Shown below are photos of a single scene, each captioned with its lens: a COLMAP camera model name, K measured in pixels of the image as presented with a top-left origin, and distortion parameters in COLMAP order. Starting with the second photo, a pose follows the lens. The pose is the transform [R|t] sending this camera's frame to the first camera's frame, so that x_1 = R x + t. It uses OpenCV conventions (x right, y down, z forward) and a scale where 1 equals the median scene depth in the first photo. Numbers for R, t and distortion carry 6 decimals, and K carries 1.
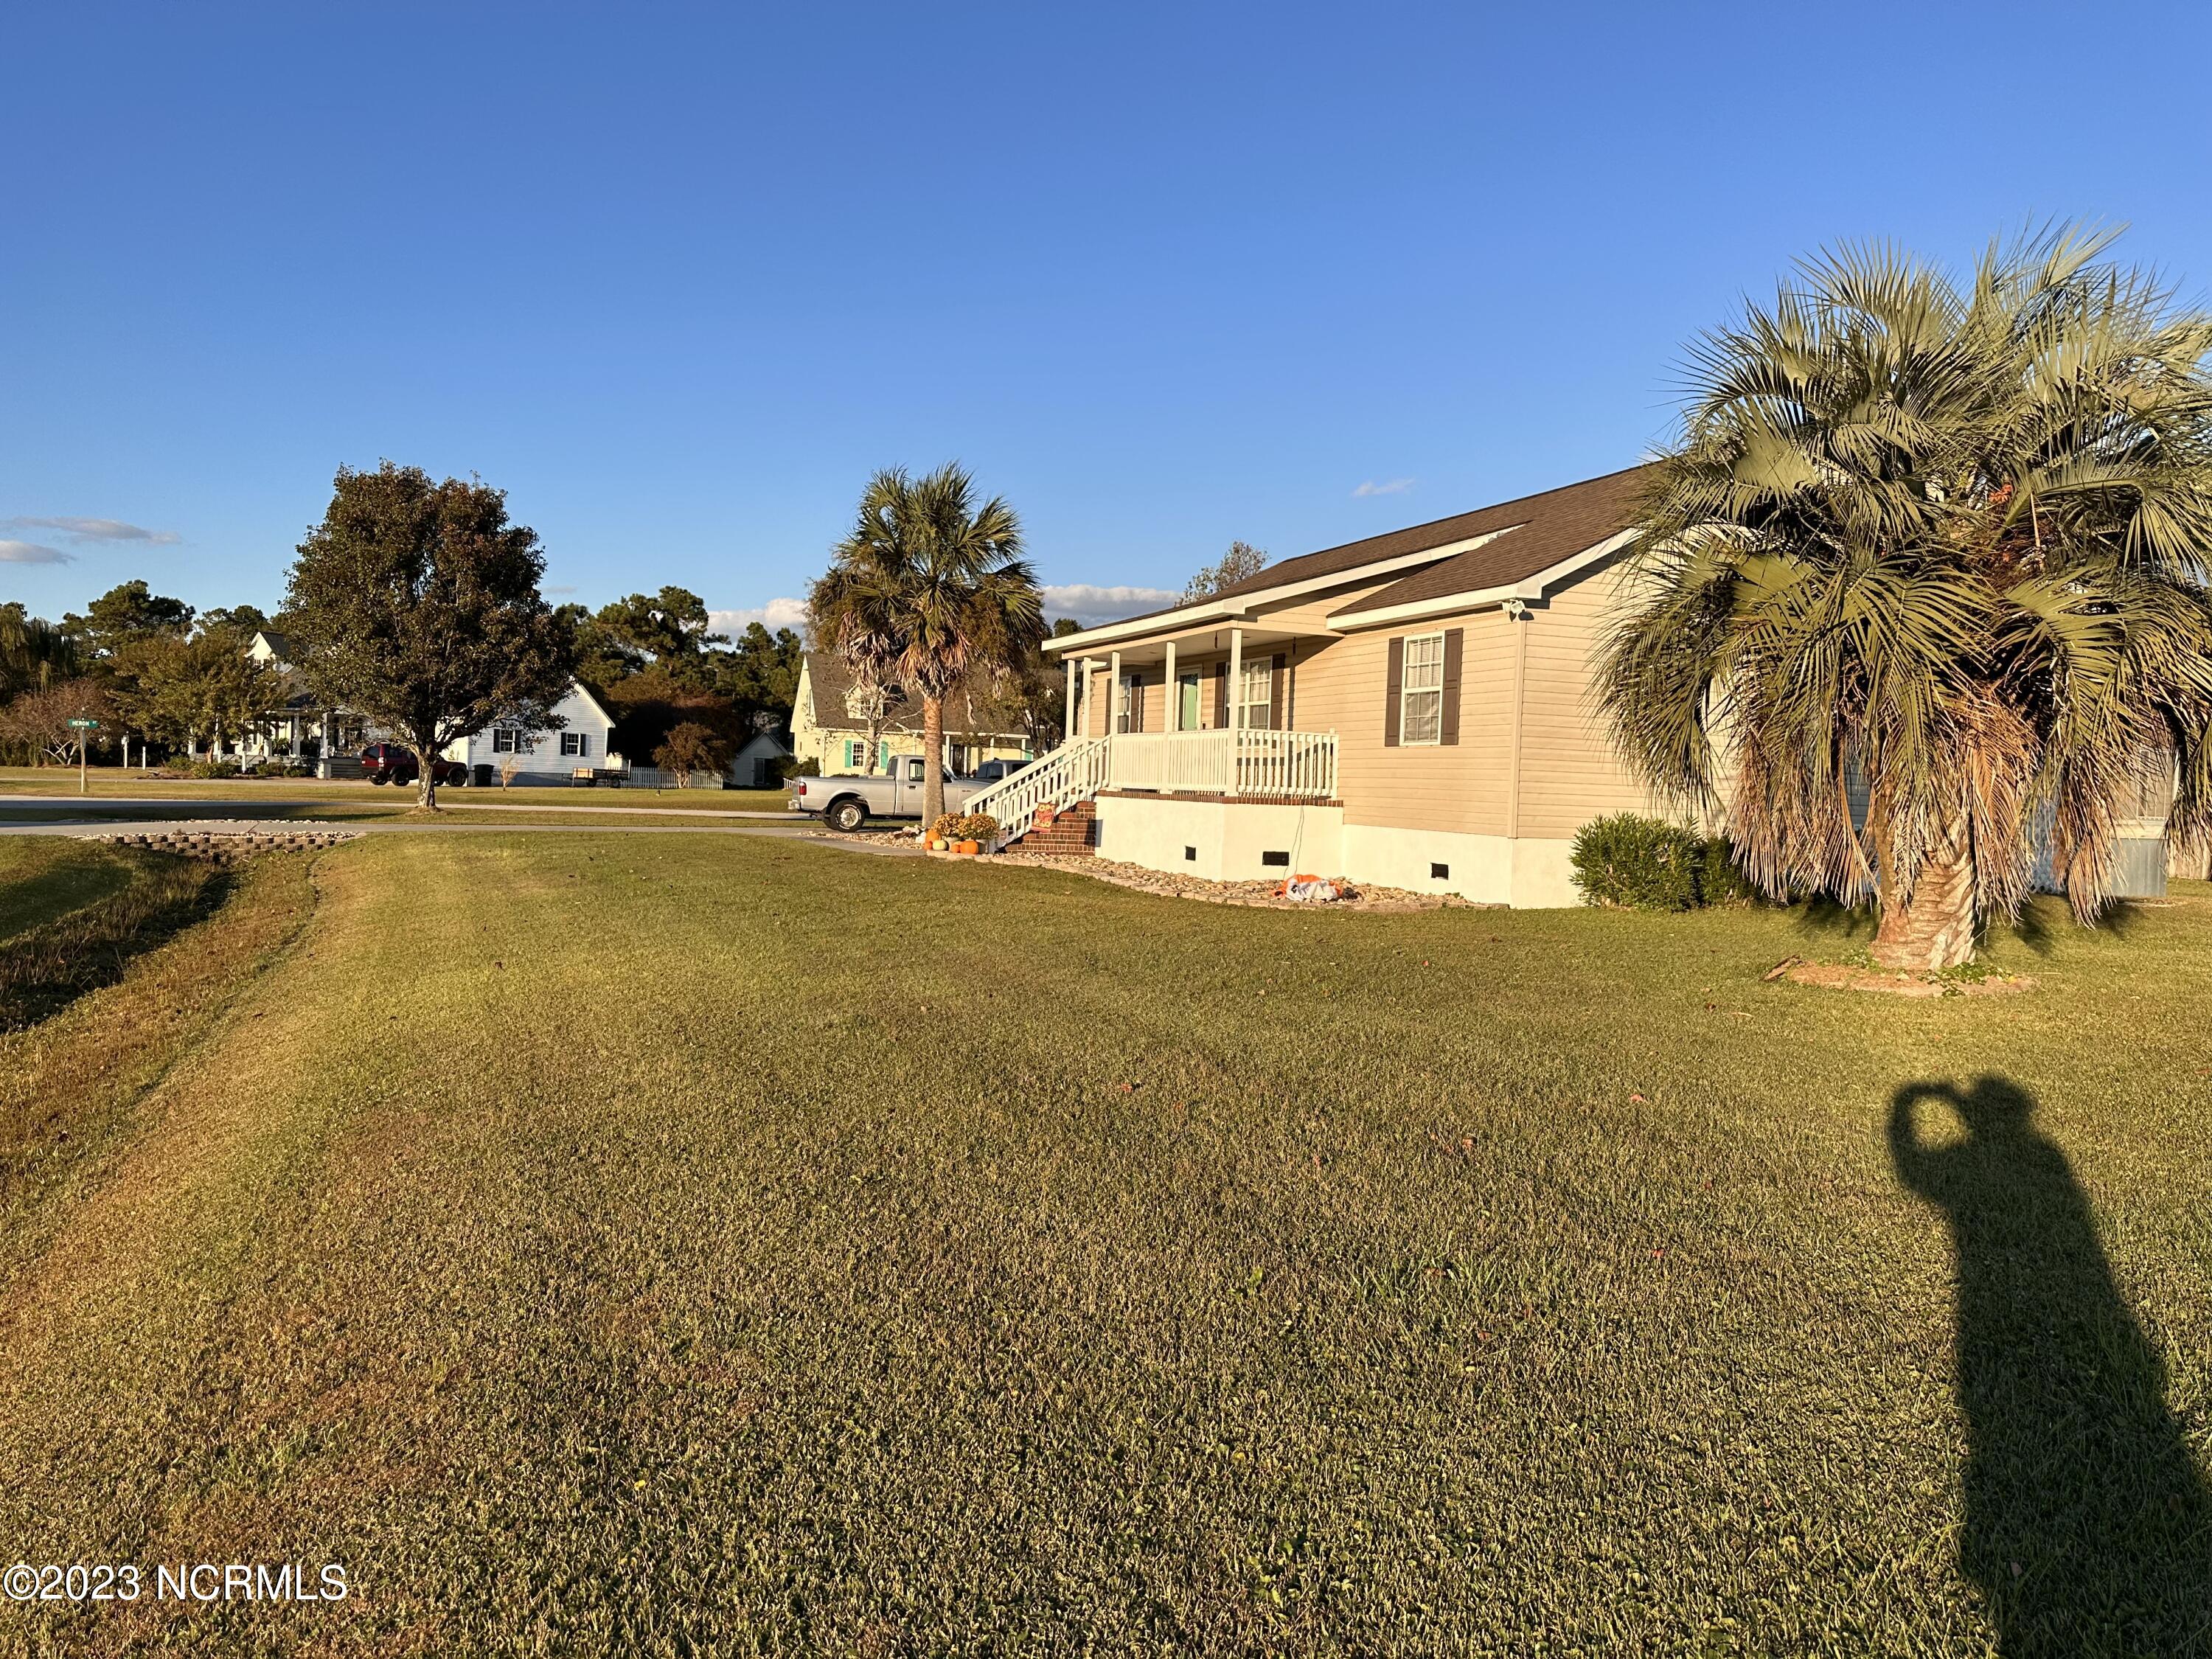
lens RADIAL K [[1548.3, 0, 1123.8], [0, 1548.3, 830.7], [0, 0, 1]] dist [0.064370, -0.074598]
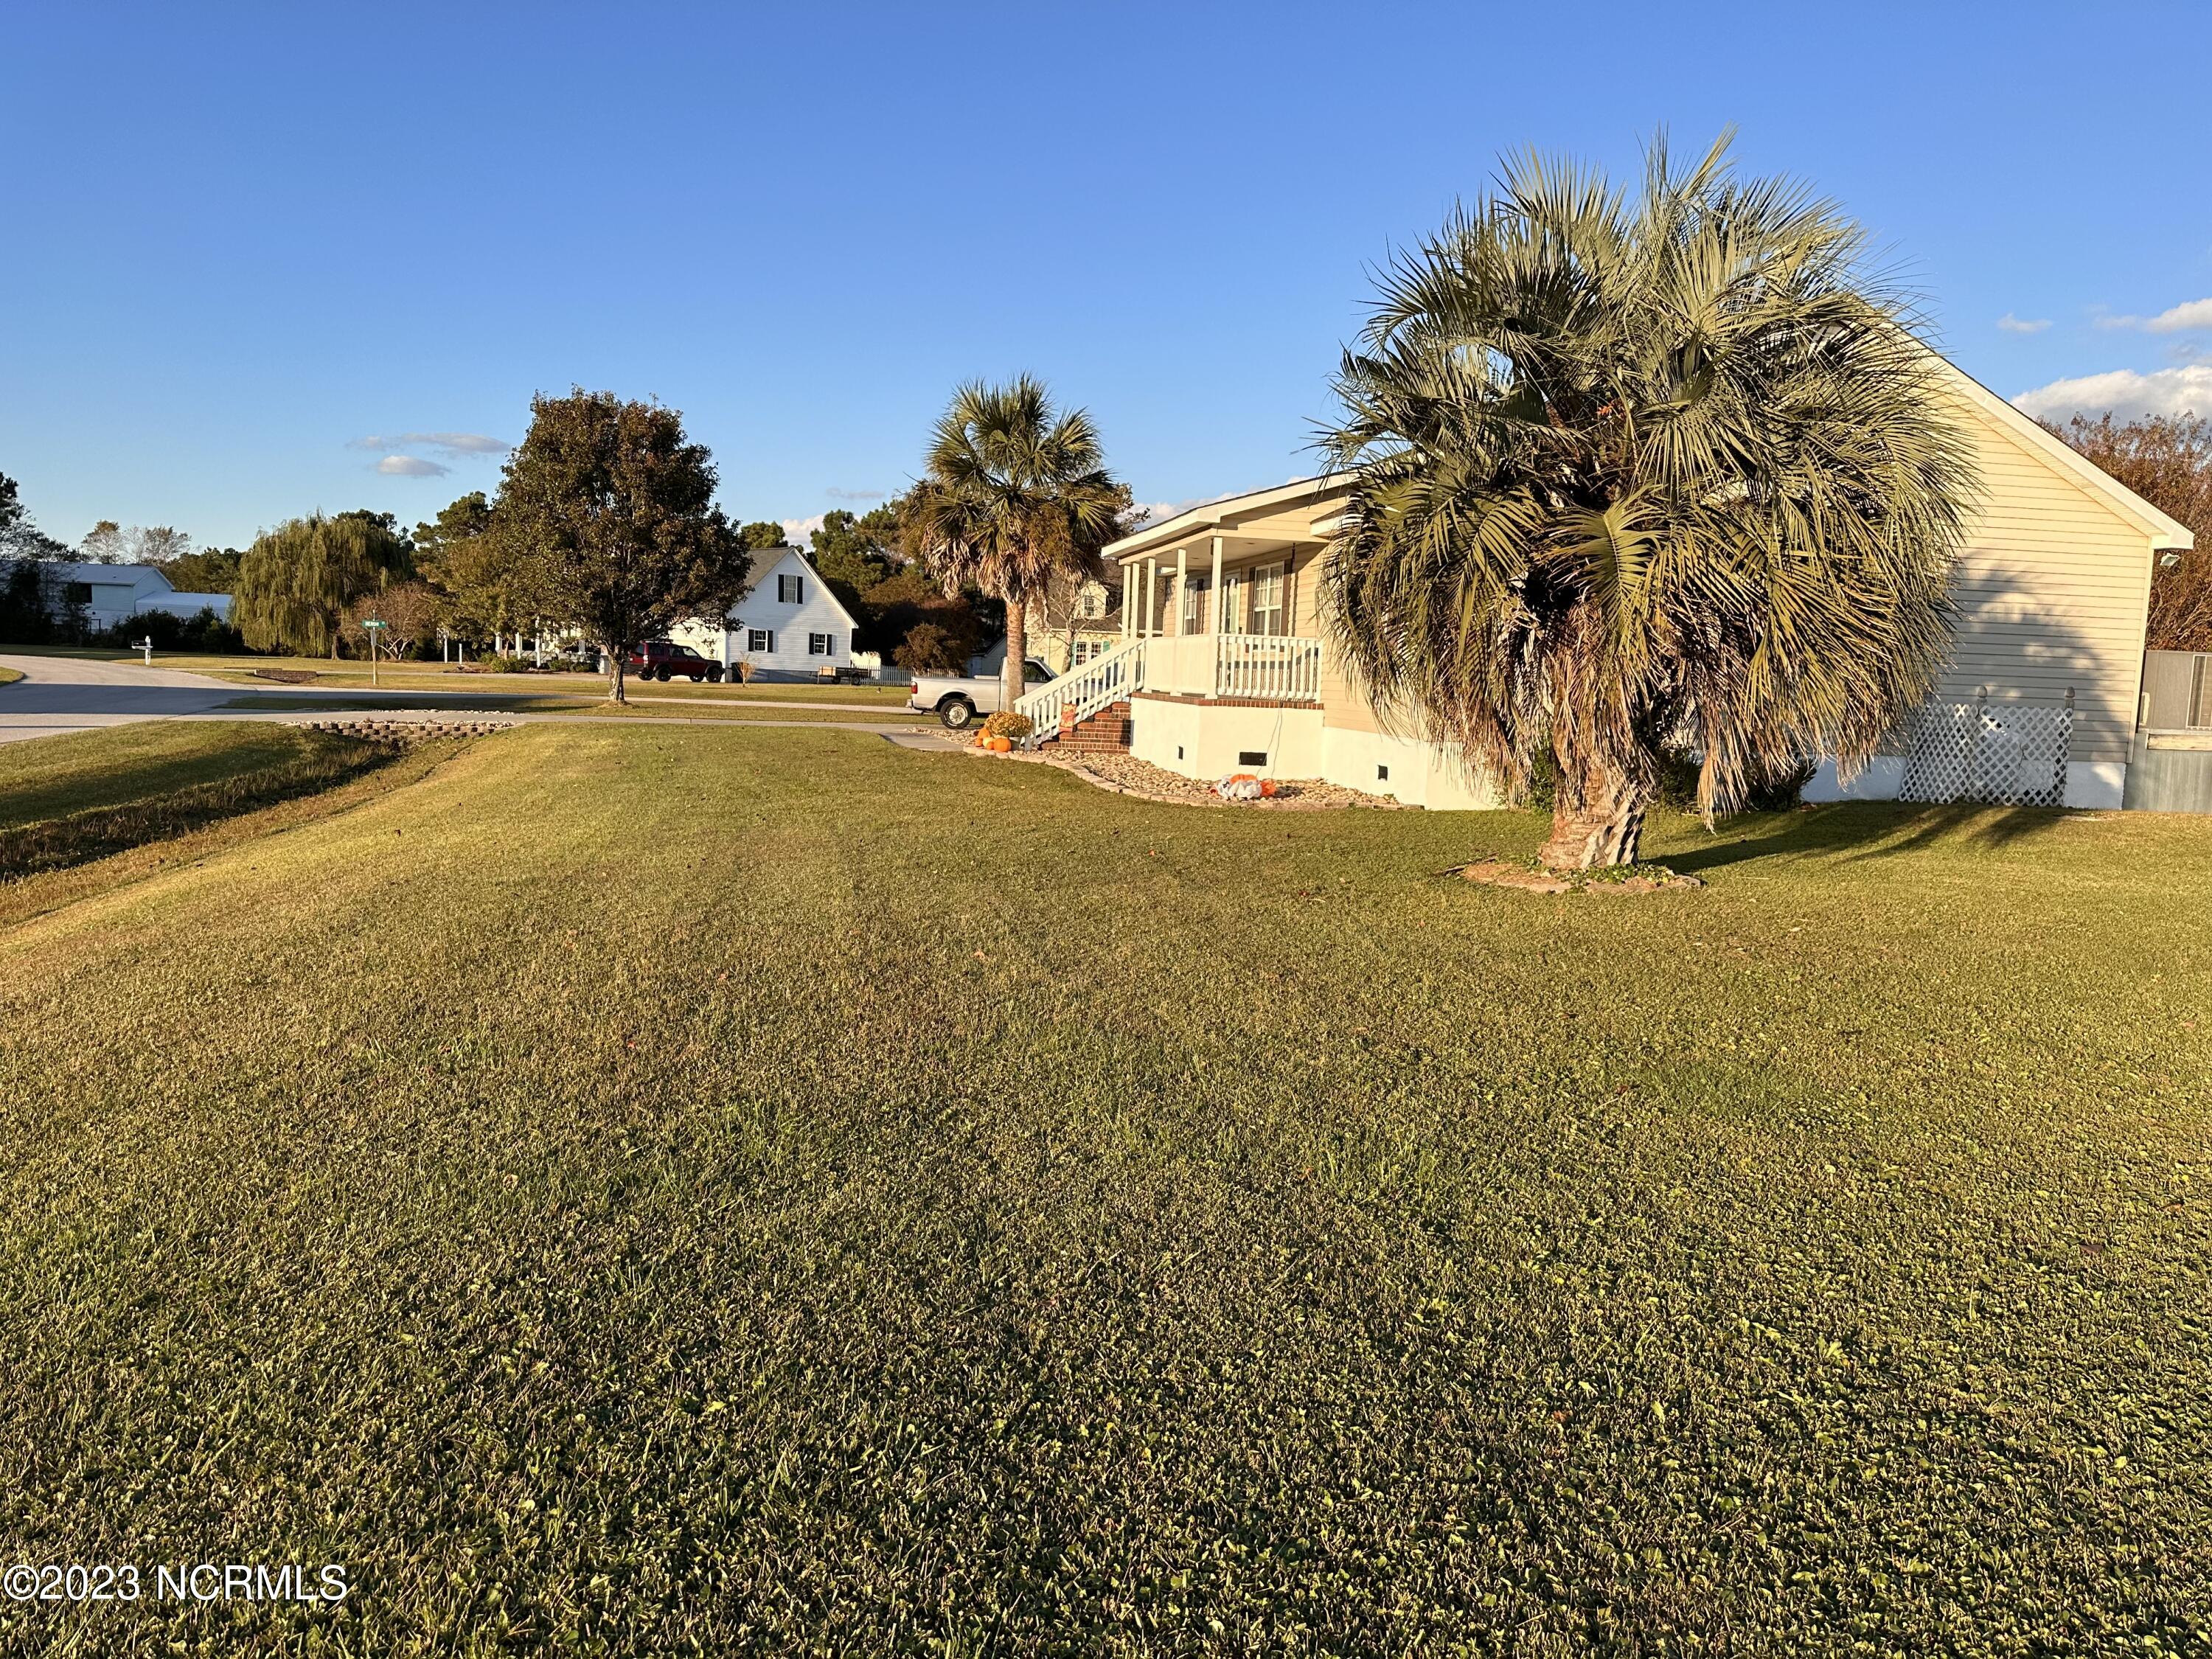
lens RADIAL K [[1548.3, 0, 1108.8], [0, 1548.3, 825.2], [0, 0, 1]] dist [0.064370, -0.074598]
pose [[0.980706, 0.025263, -0.193850, 0.145017], [-0.013418, 0.997975, 0.062176, -0.000686], [0.195028, -0.058376, 0.979059, -0.032246]]
